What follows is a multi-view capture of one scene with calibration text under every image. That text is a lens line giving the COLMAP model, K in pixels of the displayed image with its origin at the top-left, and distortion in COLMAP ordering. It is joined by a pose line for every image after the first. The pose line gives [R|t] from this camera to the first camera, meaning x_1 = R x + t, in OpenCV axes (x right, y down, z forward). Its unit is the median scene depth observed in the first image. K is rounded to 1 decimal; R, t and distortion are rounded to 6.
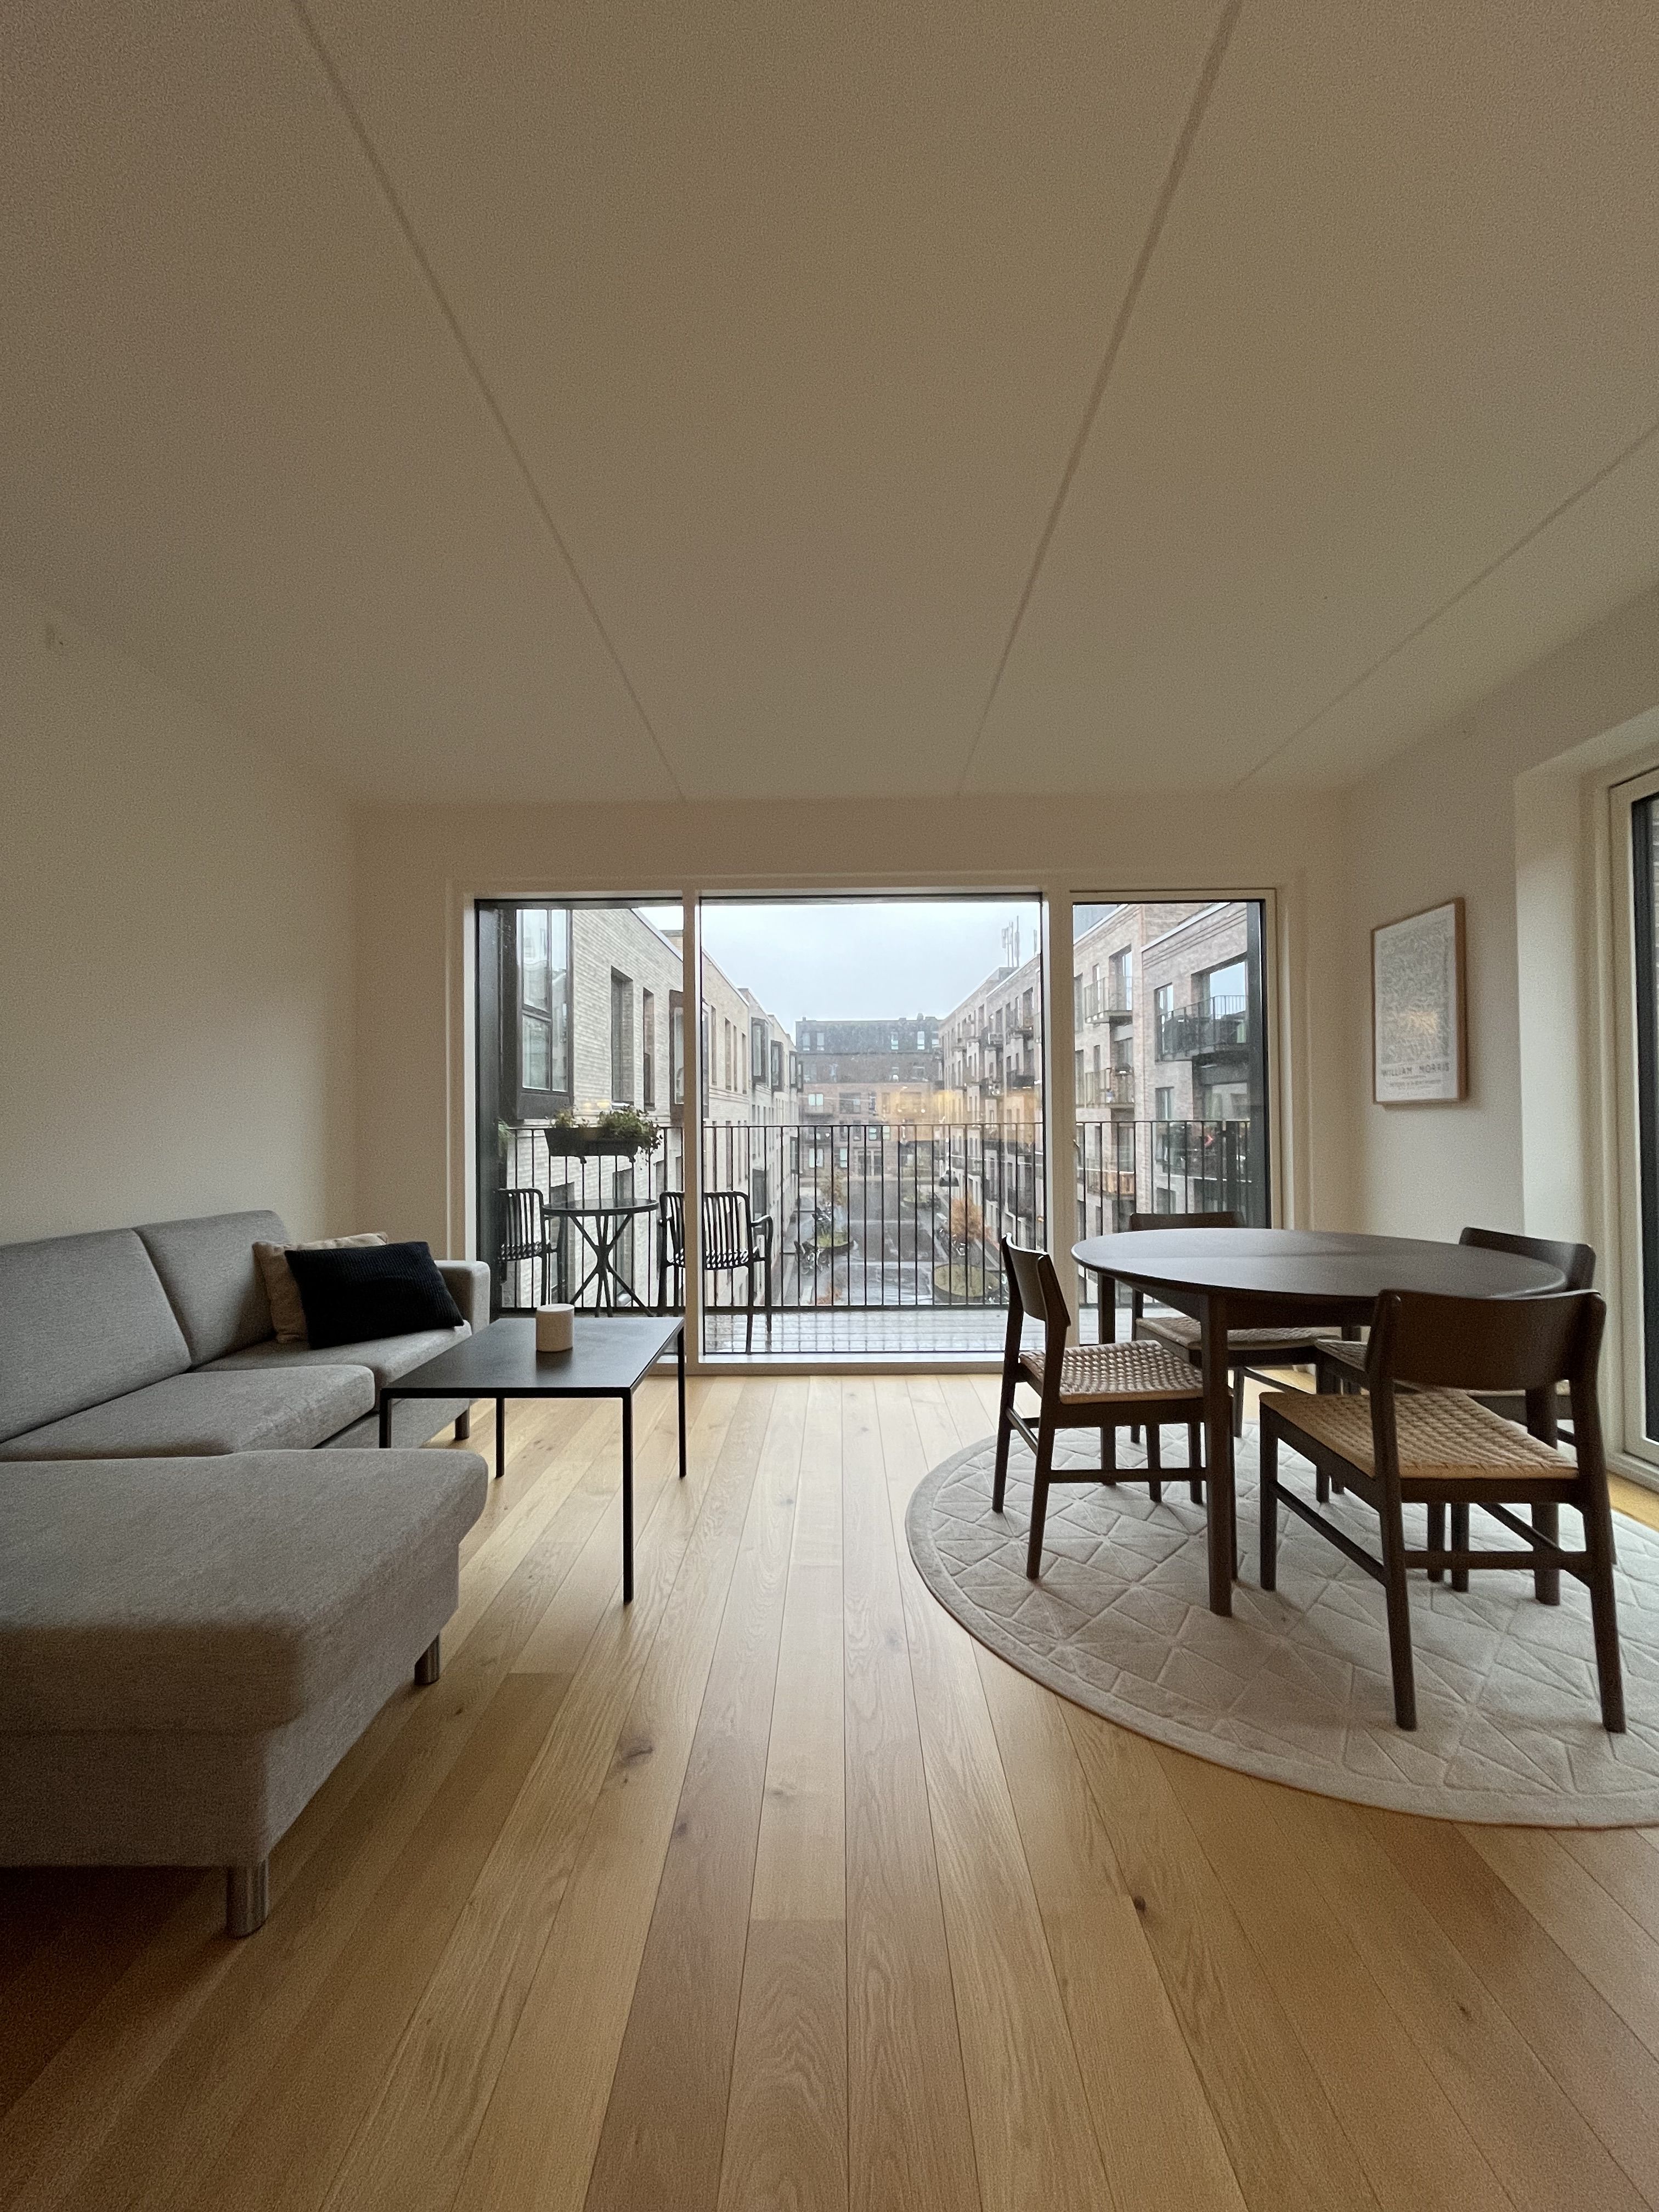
lens RADIAL K [[894.0, 0, 829.5], [0, 894.0, 1106.0], [0, 0, 1]] dist [-0.000500, -0.000275]
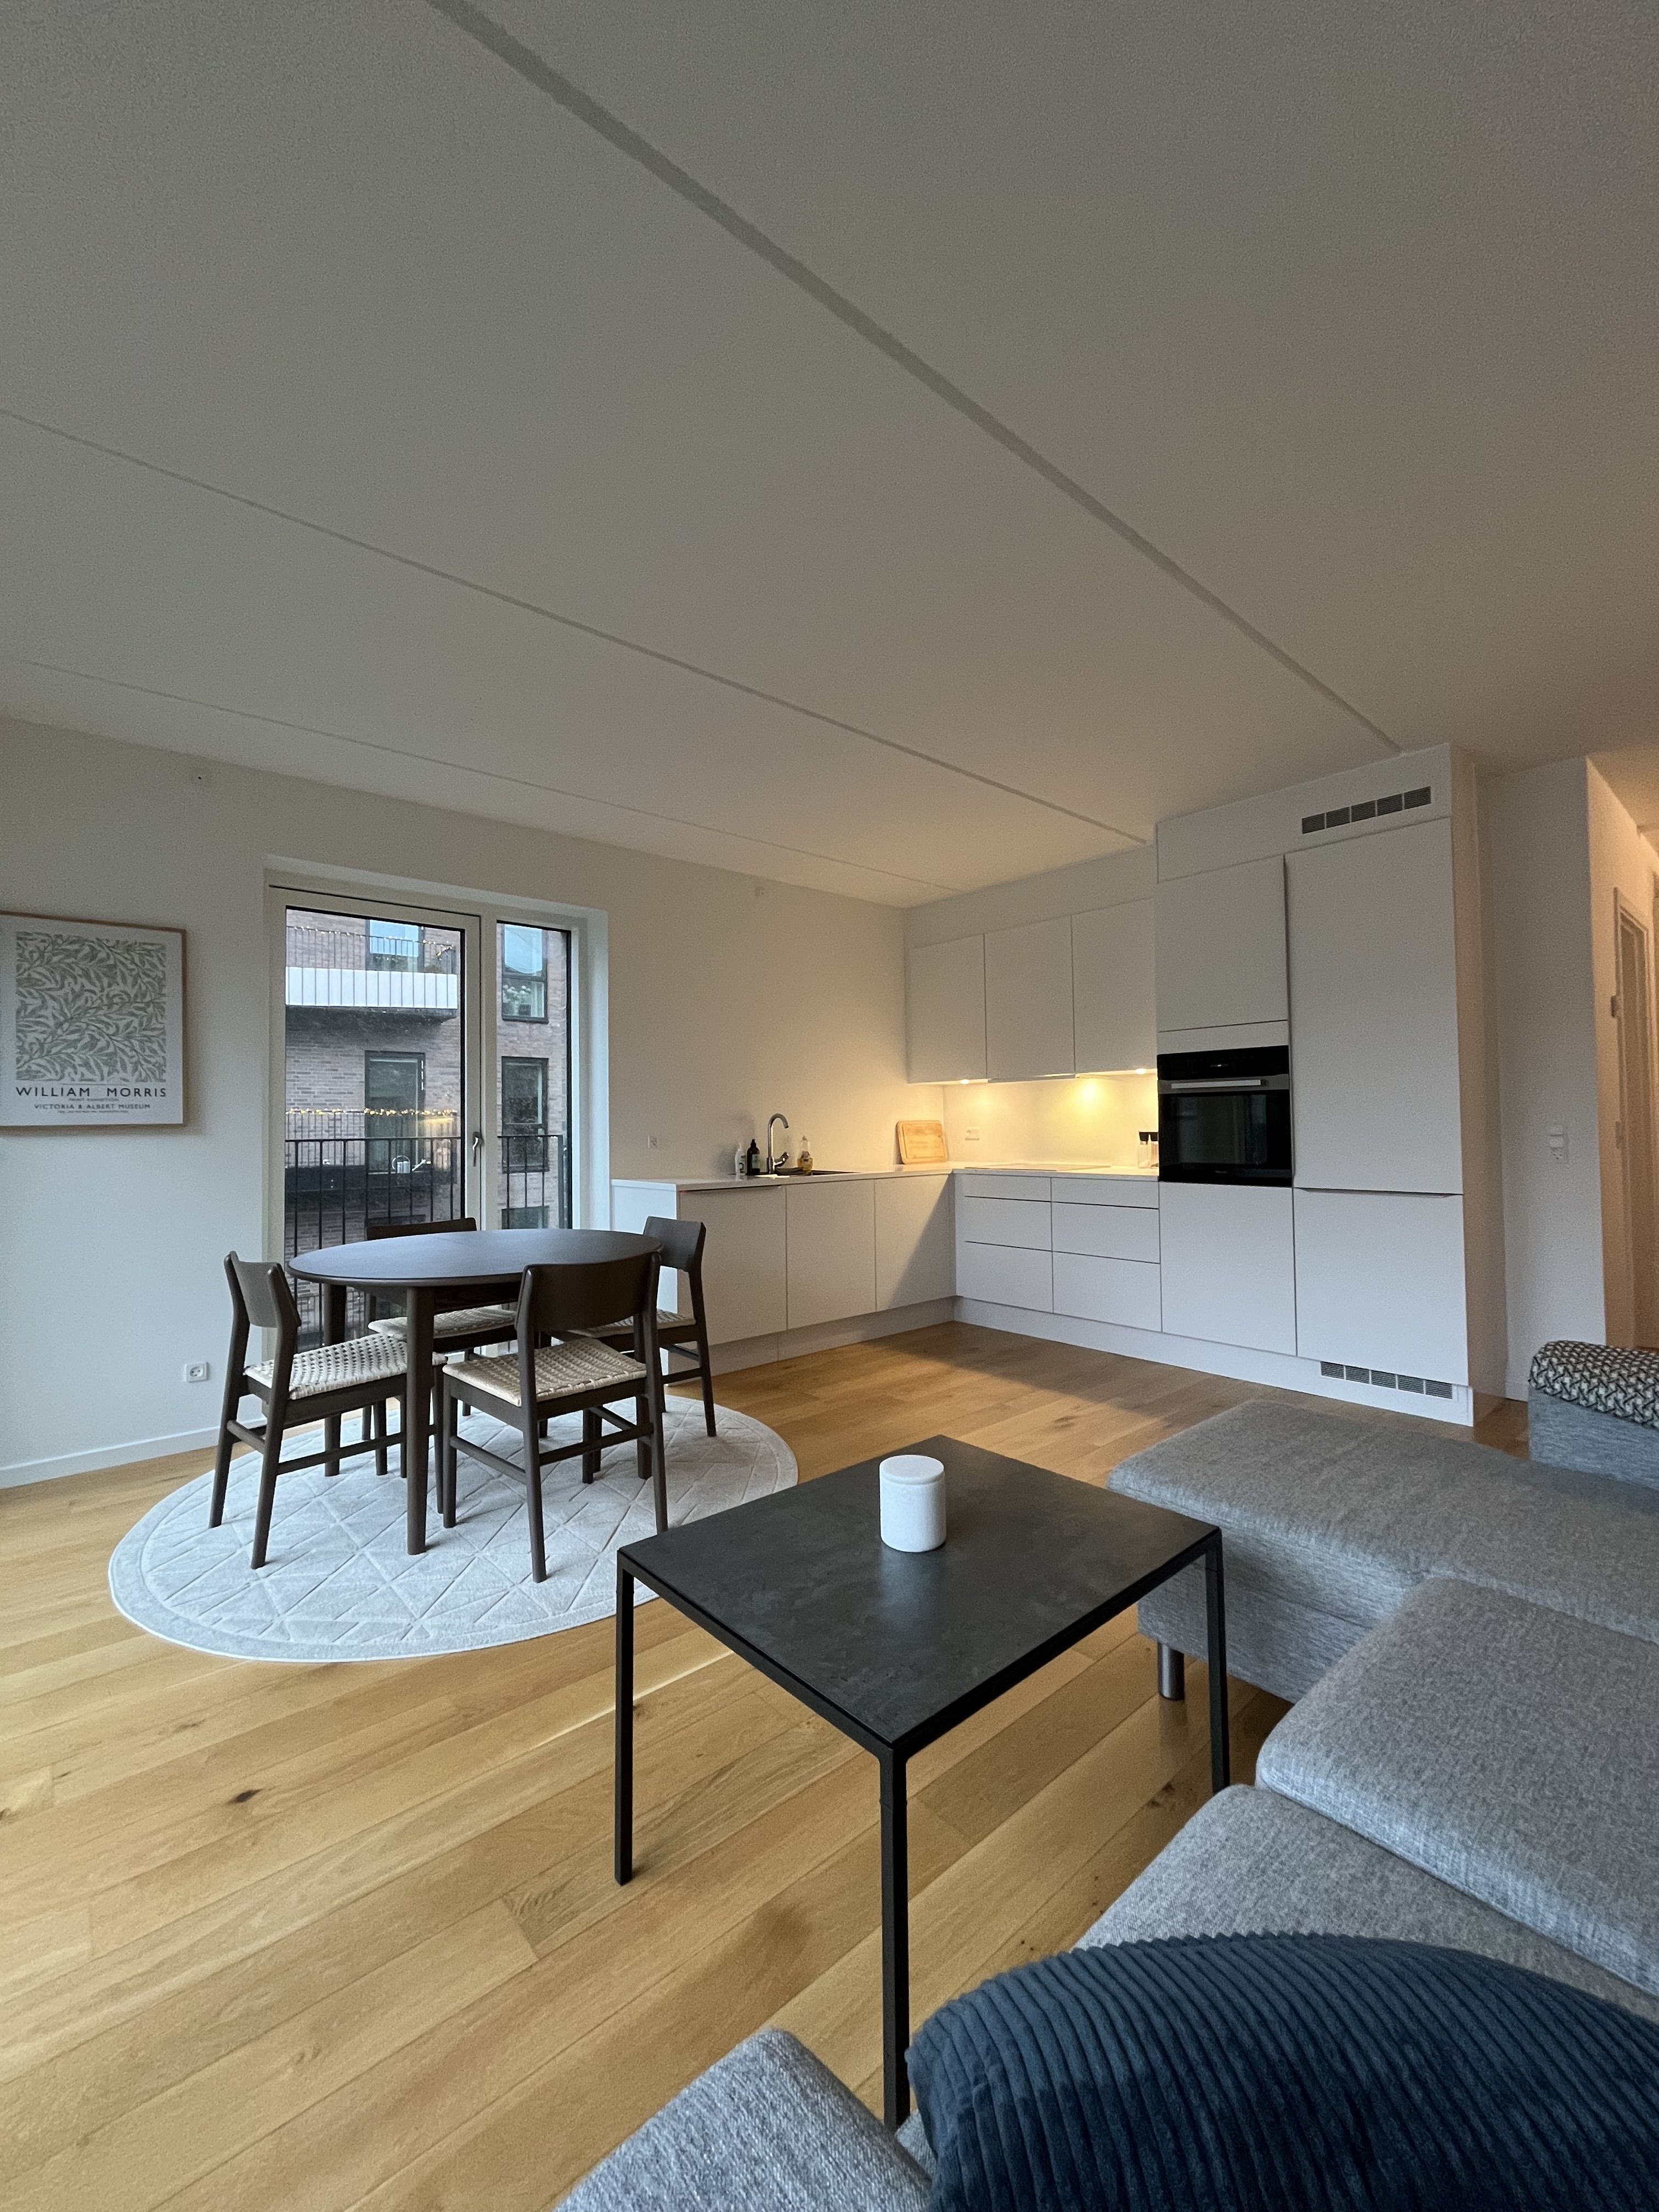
lens RADIAL K [[894.0, 0, 829.5], [0, 894.0, 1106.0], [0, 0, 1]] dist [-0.000500, -0.000275]
pose [[-0.667205, 0.037281, 0.743941, -0.074763], [0.008664, 0.999068, -0.042296, 0.002796], [-0.744824, -0.021774, -0.666906, 0.151924]]
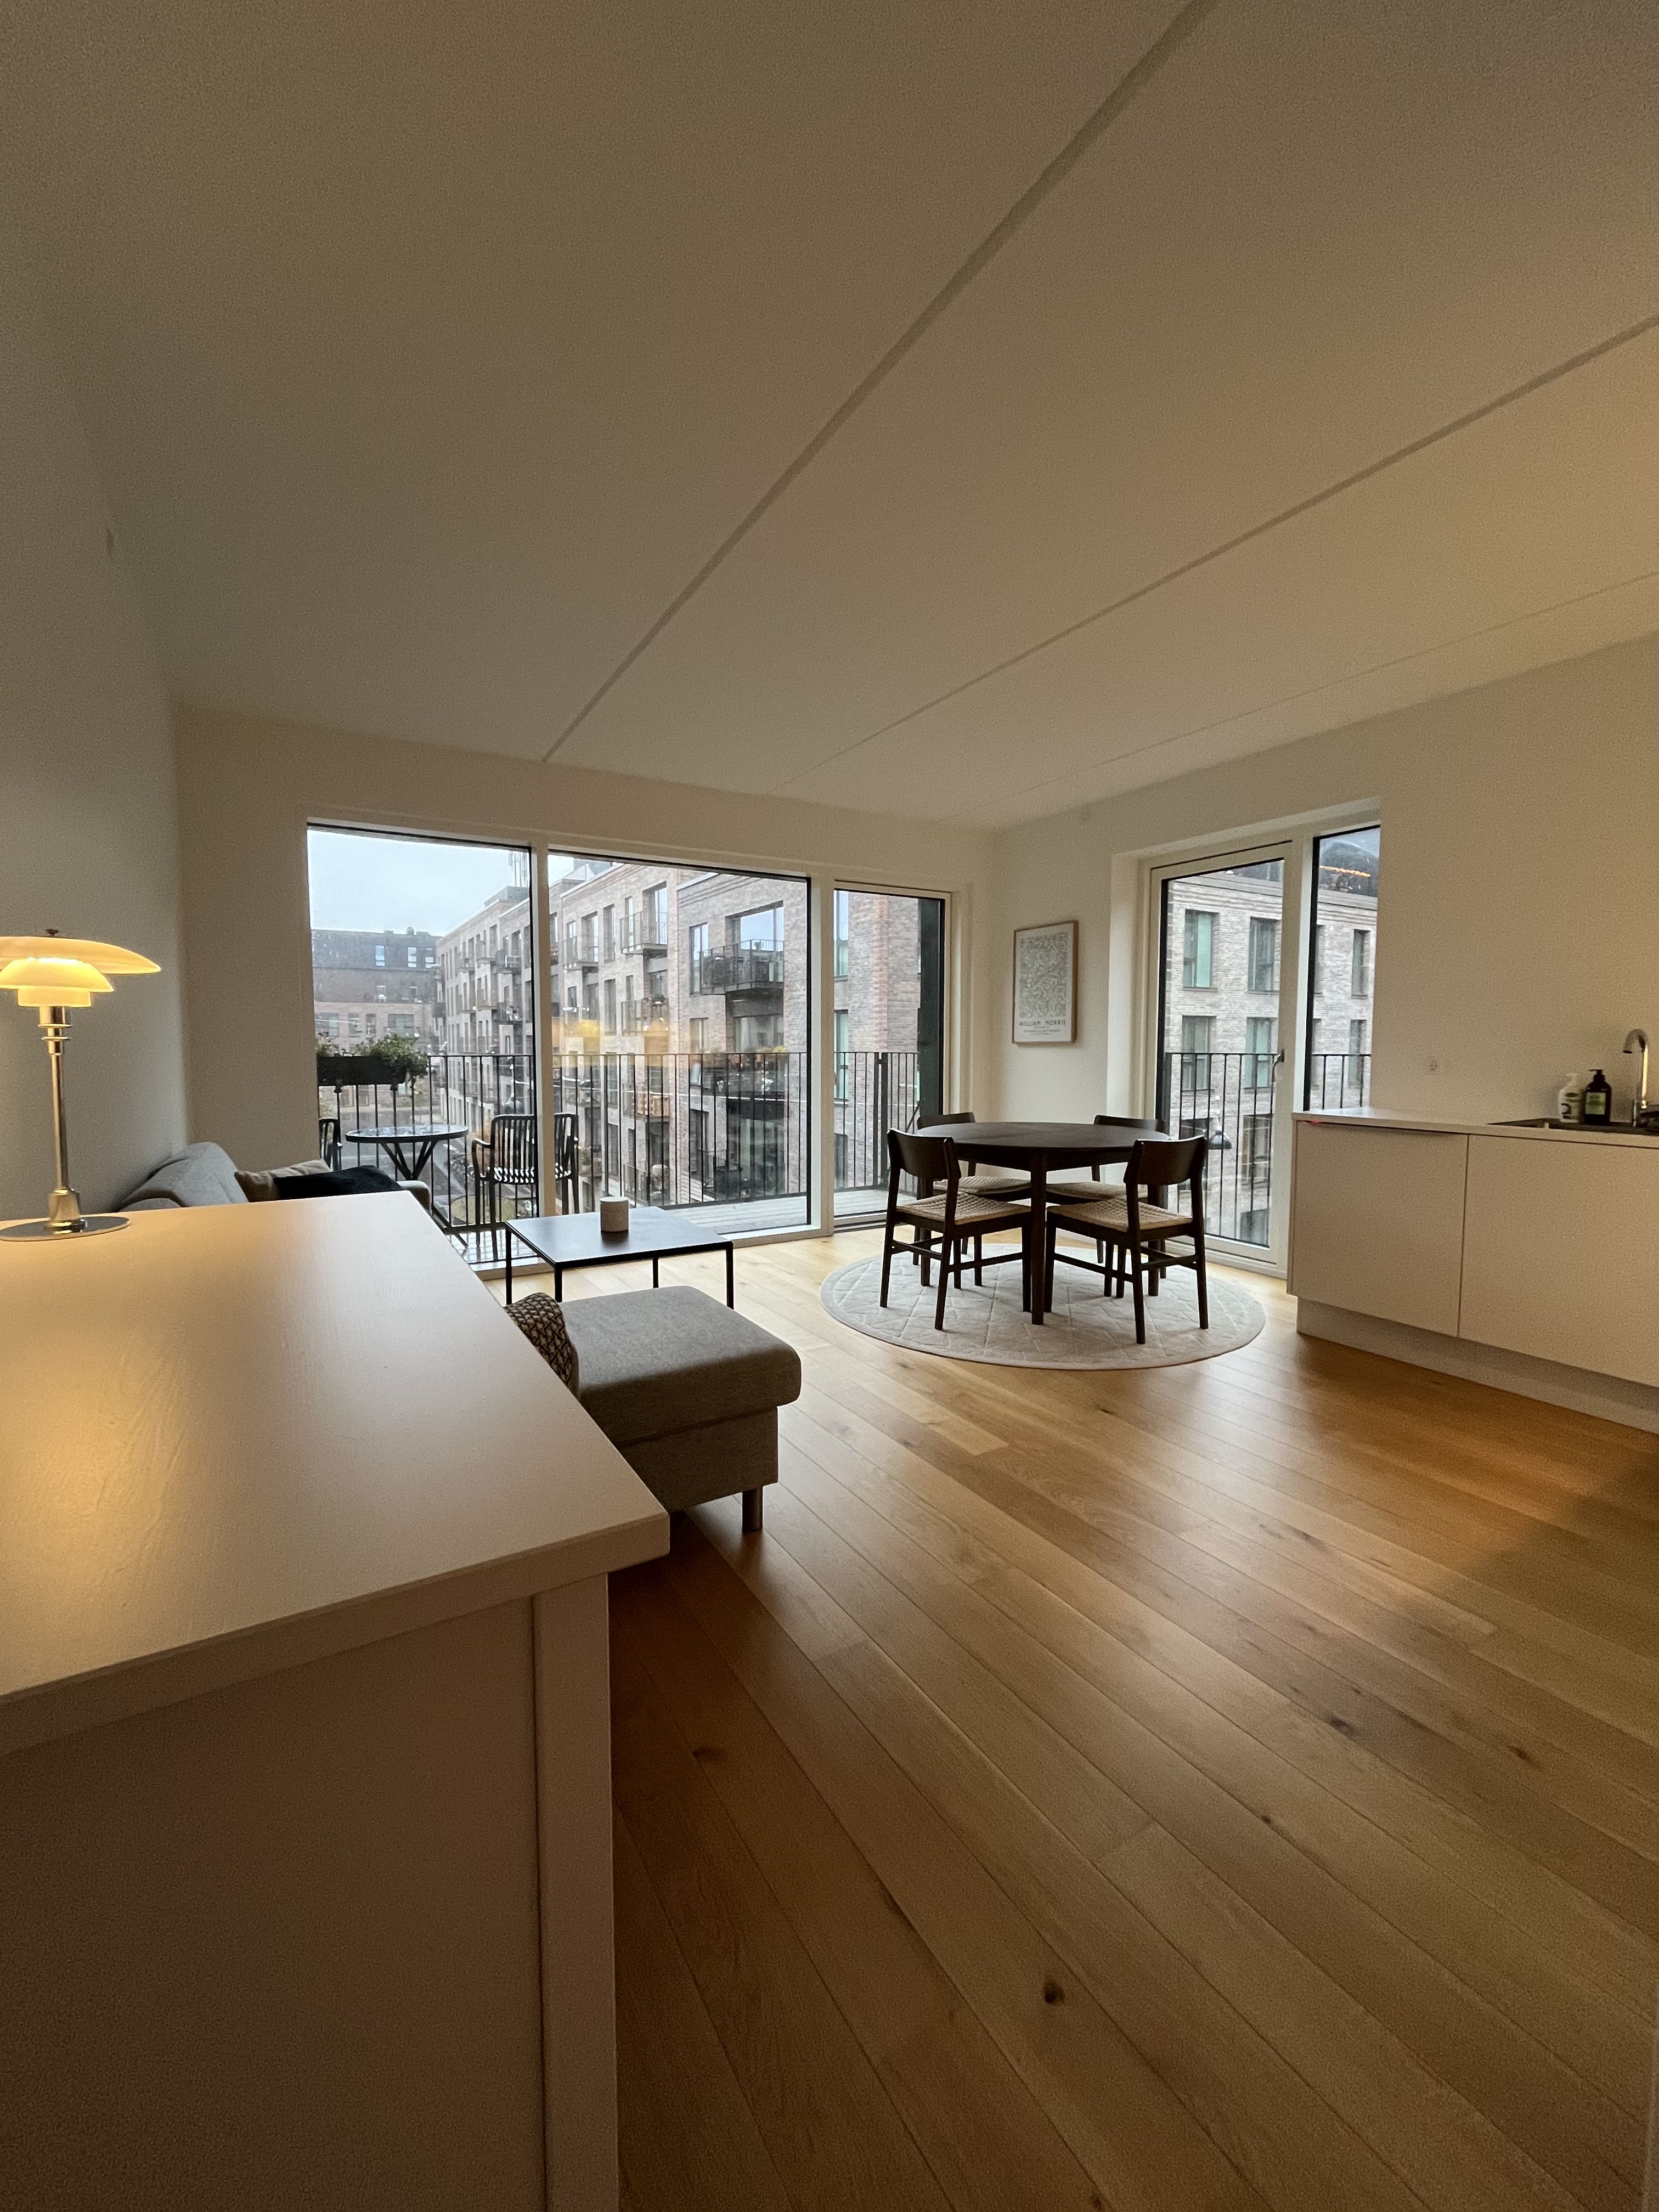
lens RADIAL K [[894.0, 0, 829.5], [0, 894.0, 1106.0], [0, 0, 1]] dist [-0.000500, -0.000275]
pose [[0.849222, -0.027407, 0.527324, -0.076860], [-0.016278, 0.996819, 0.078022, -0.001494], [-0.527785, -0.074842, 0.846074, -0.025767]]
